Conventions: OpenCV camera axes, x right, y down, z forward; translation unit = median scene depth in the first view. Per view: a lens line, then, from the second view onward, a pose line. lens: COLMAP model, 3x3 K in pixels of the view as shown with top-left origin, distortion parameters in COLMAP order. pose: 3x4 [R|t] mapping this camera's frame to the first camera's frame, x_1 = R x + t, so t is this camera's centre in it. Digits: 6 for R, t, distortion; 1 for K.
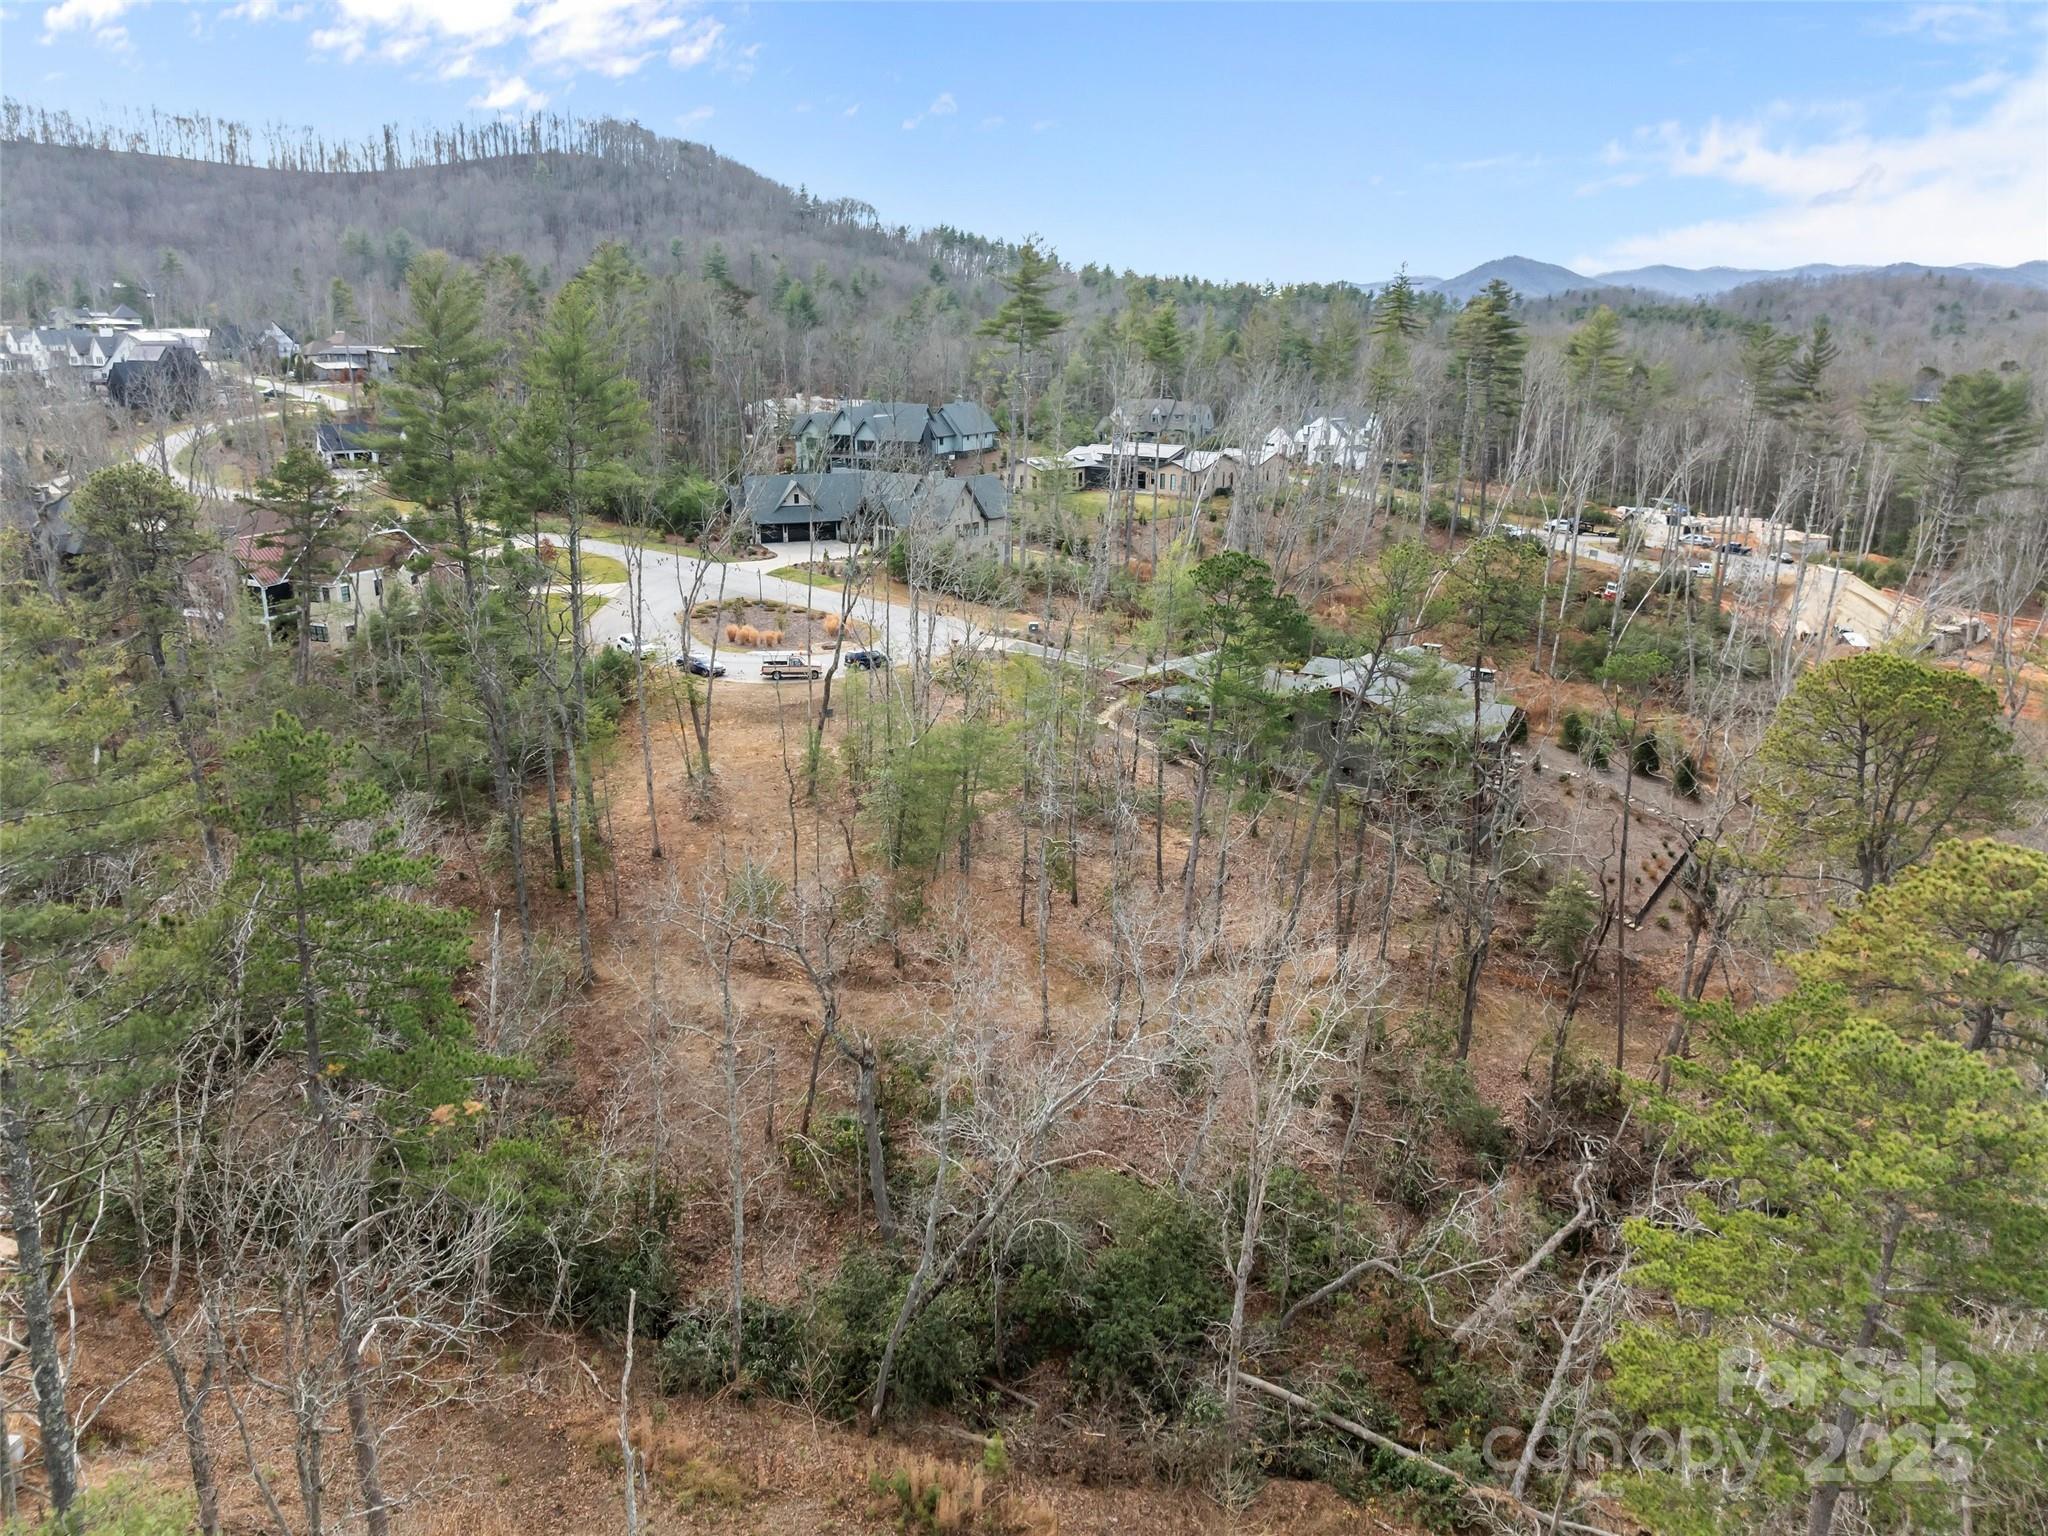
lens RADIAL K [[1446.0, 0, 1014.4], [0, 1446.0, 763.7], [0, 0, 1]] dist [-0.037033, 0.001129]
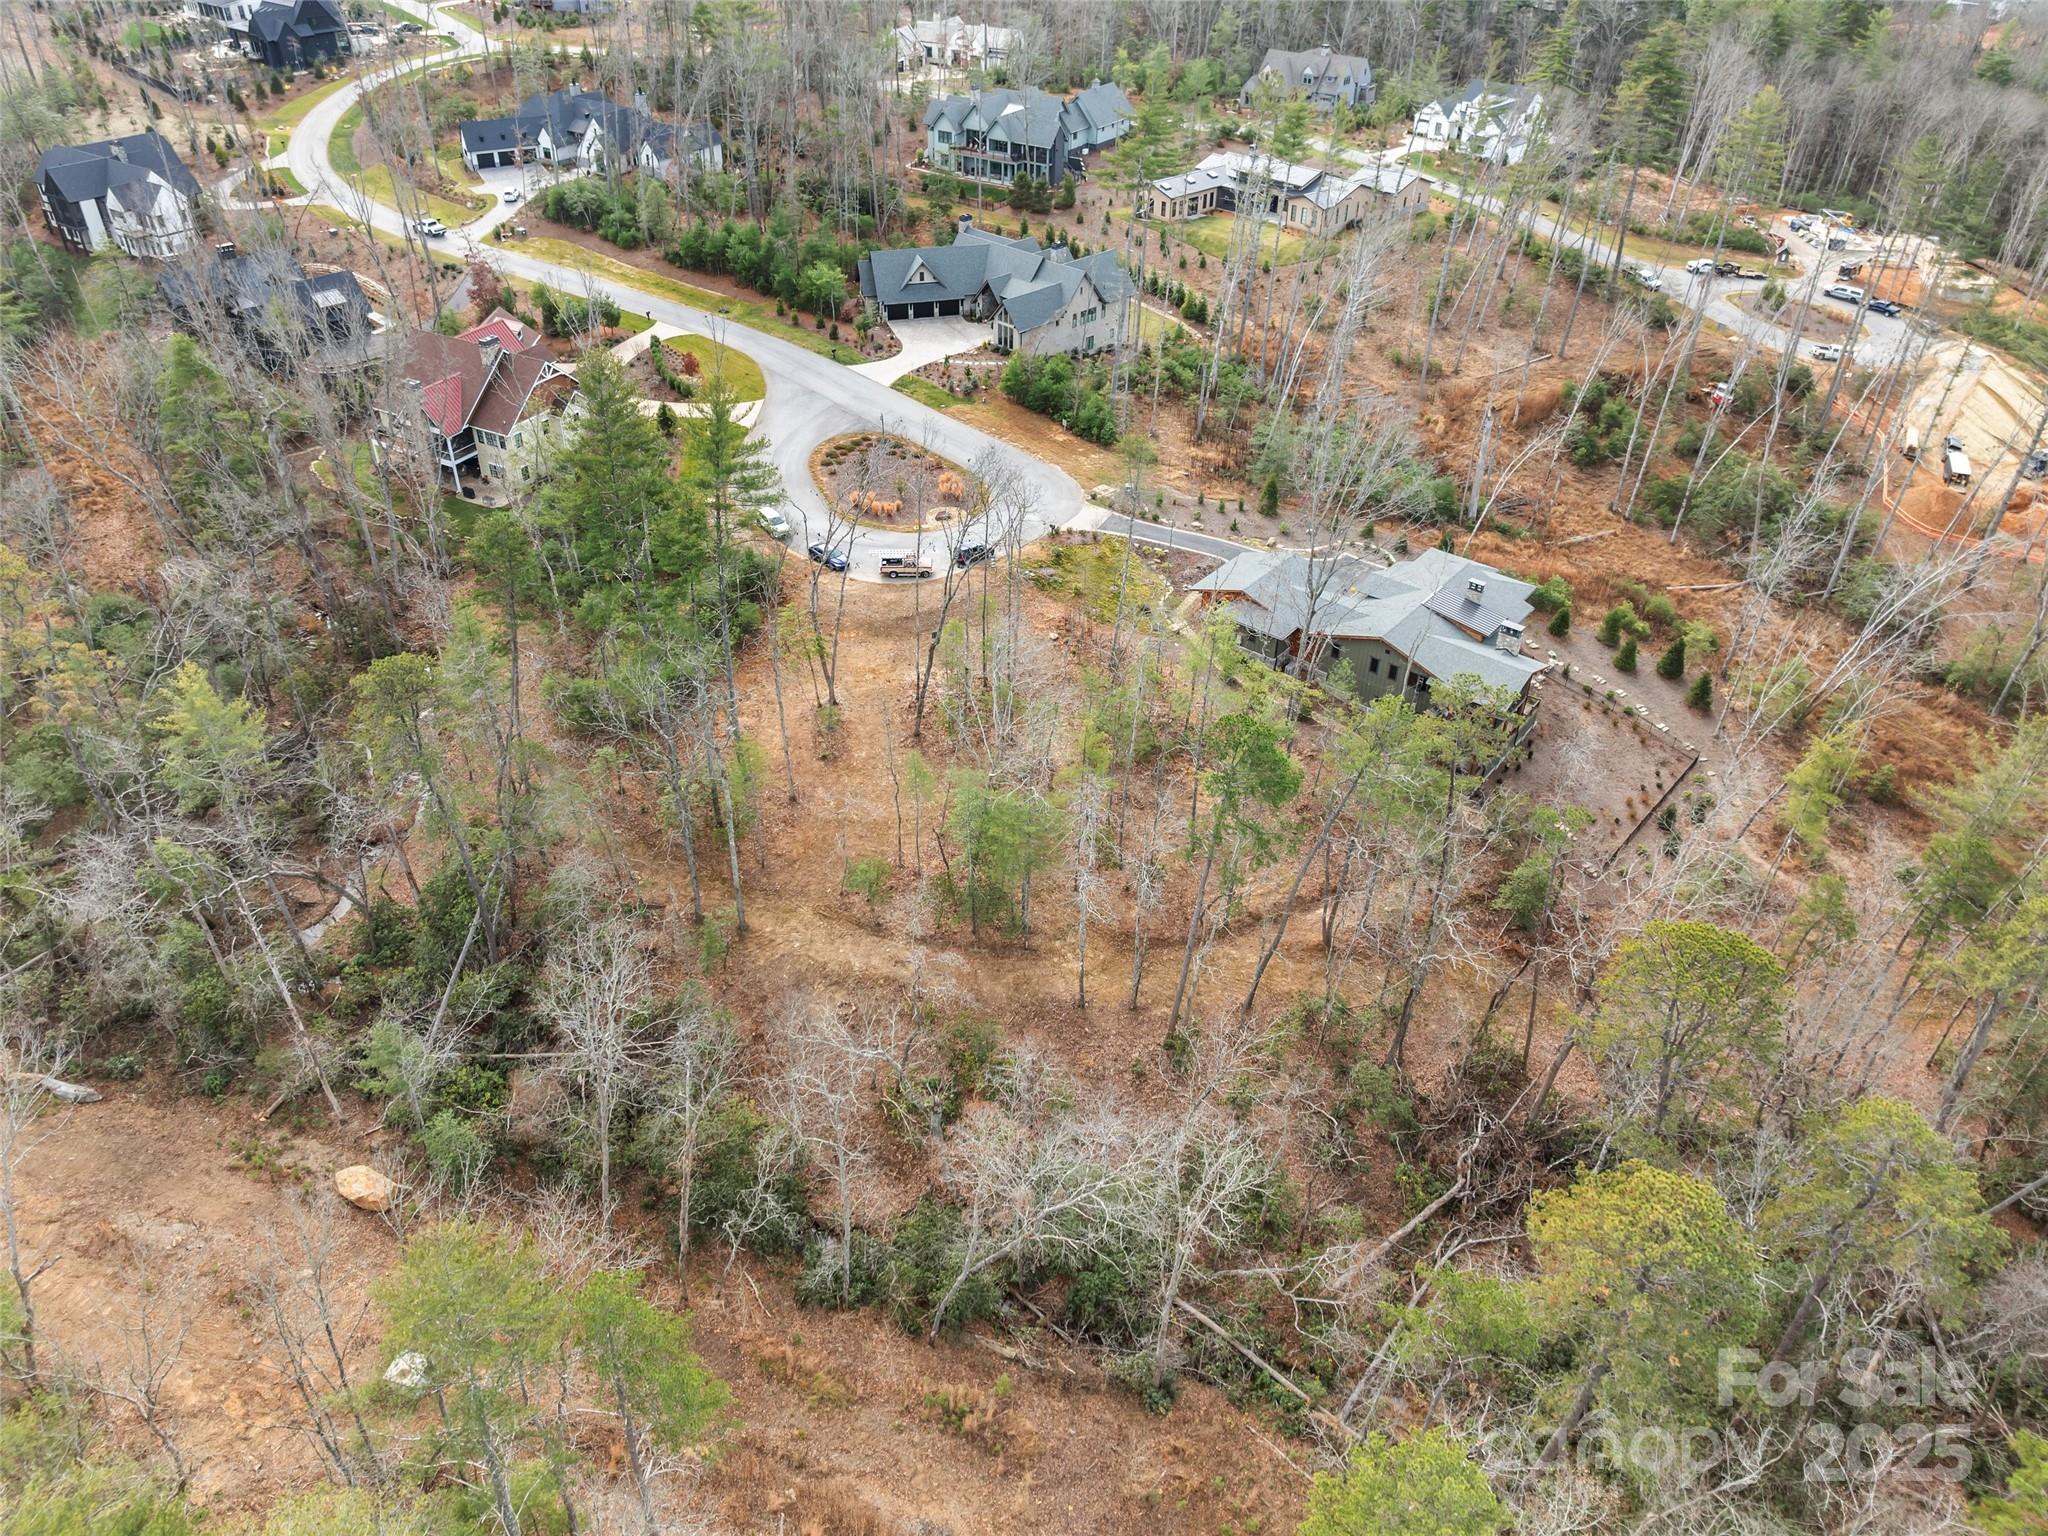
lens RADIAL K [[1446.0, 0, 1014.4], [0, 1446.0, 763.7], [0, 0, 1]] dist [-0.037033, 0.001129]
pose [[0.994371, 0.070288, -0.079285, 0.034740], [-0.040497, 0.943596, 0.328615, -0.315945], [0.097911, -0.323554, 0.941130, -0.128400]]
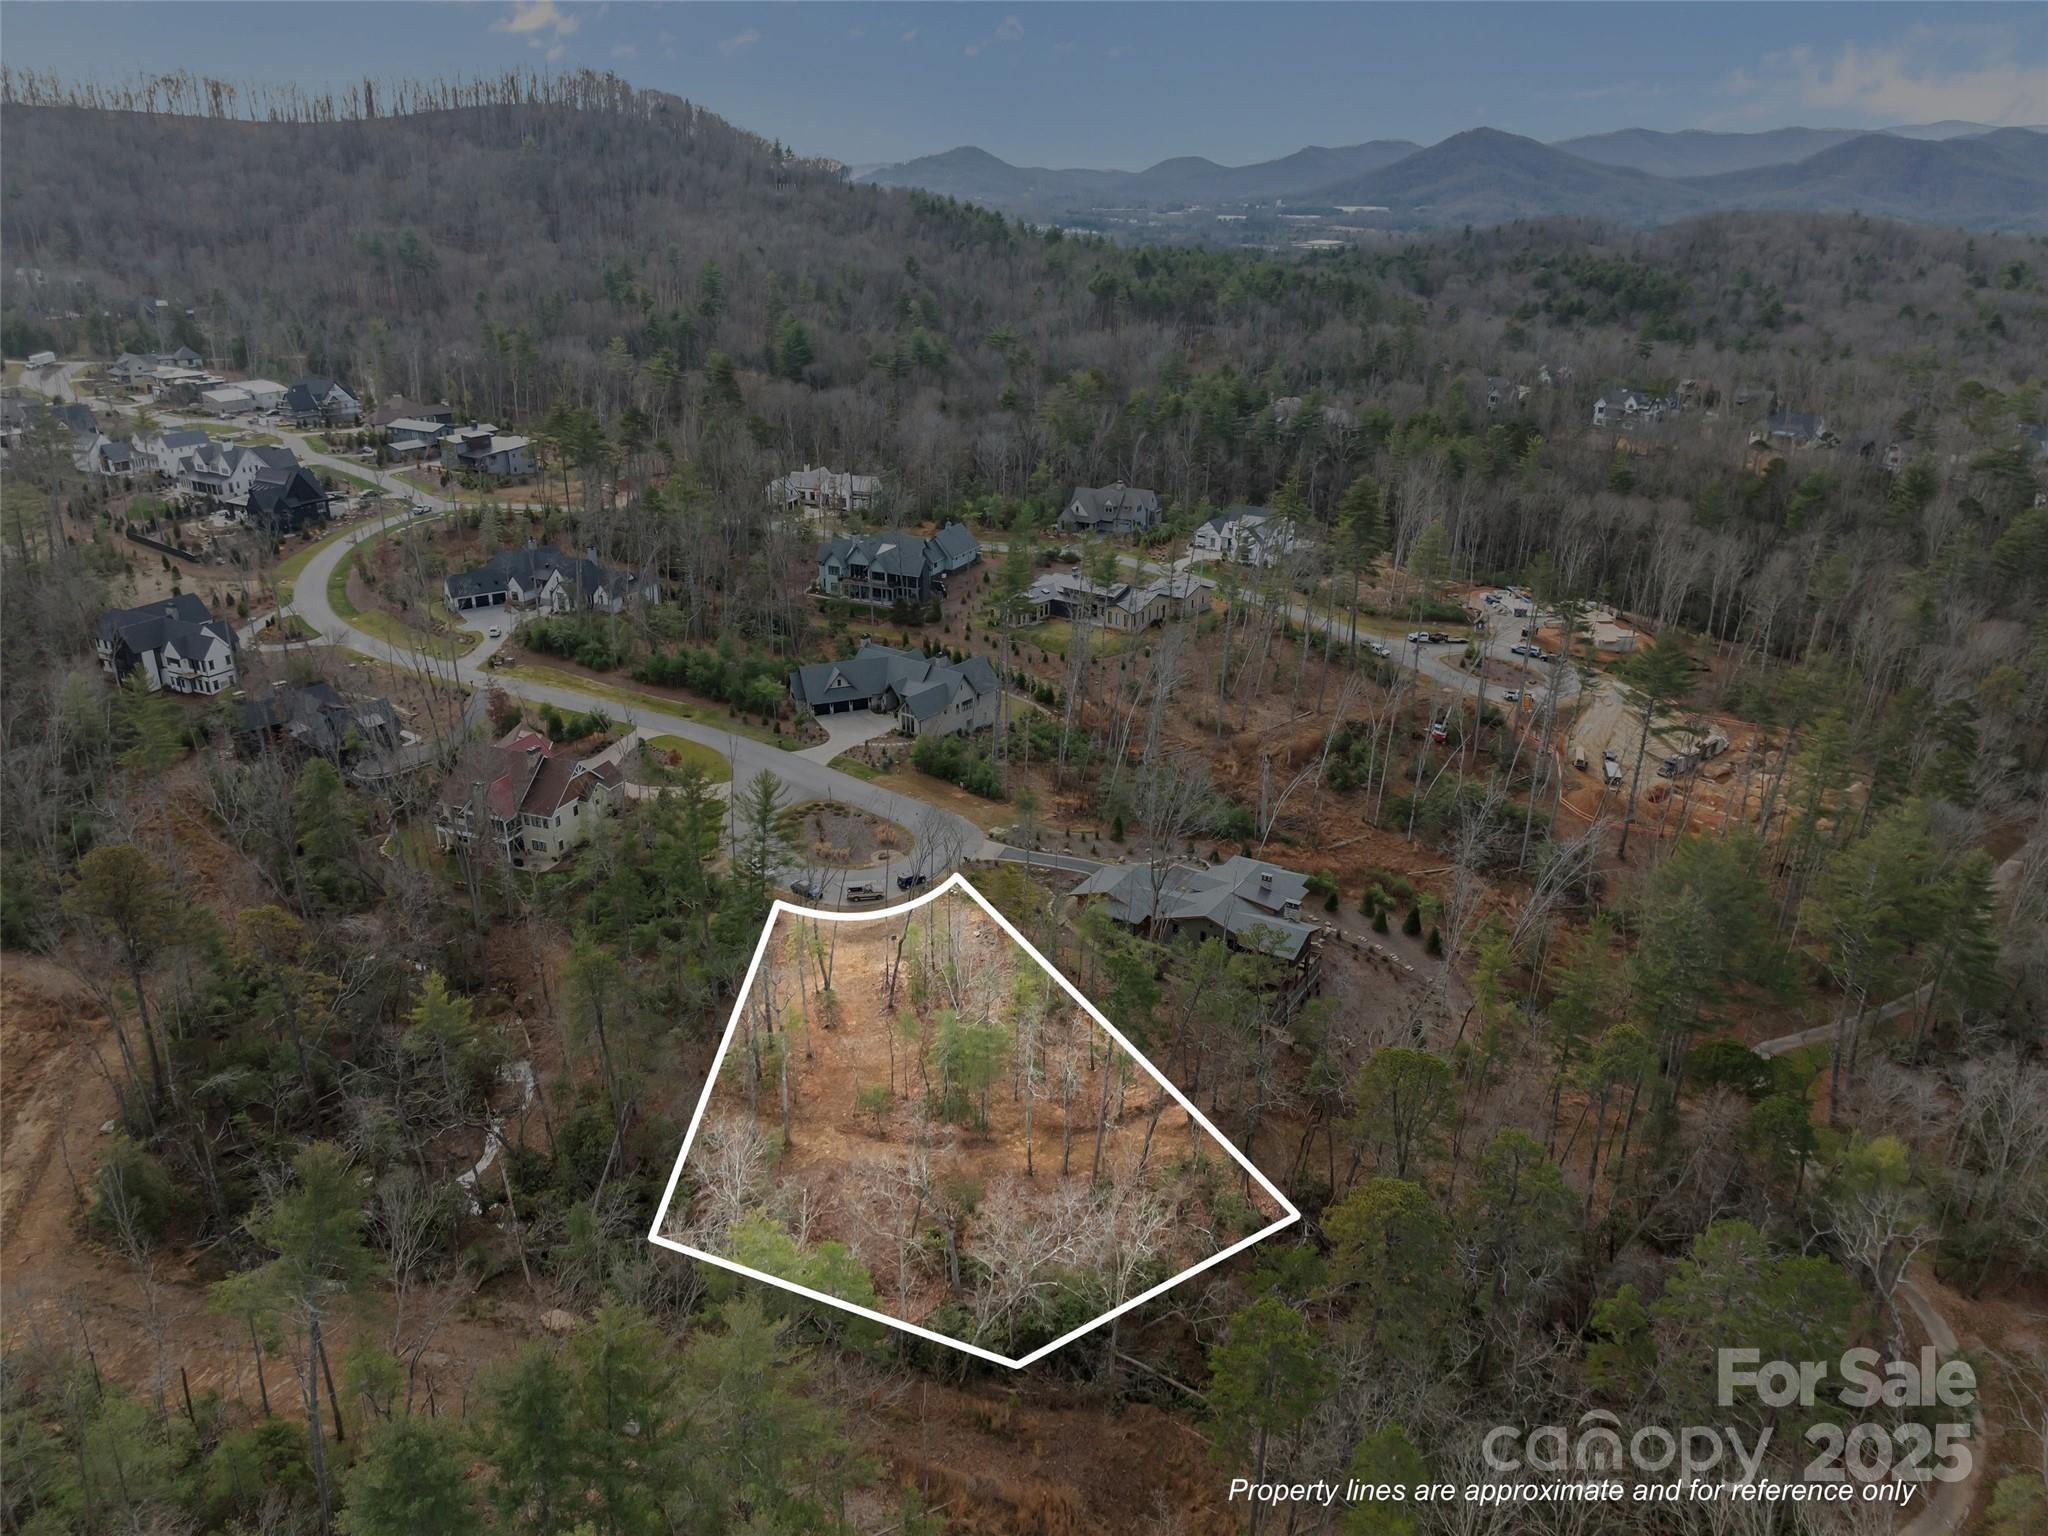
lens RADIAL K [[1446.0, 0, 1014.4], [0, 1446.0, 763.7], [0, 0, 1]] dist [-0.037033, 0.001129]
pose [[0.999726, -0.009266, 0.021483, -0.024514], [0.007304, 0.995947, 0.089648, -0.368712], [-0.022226, -0.089467, 0.995742, -0.604640]]
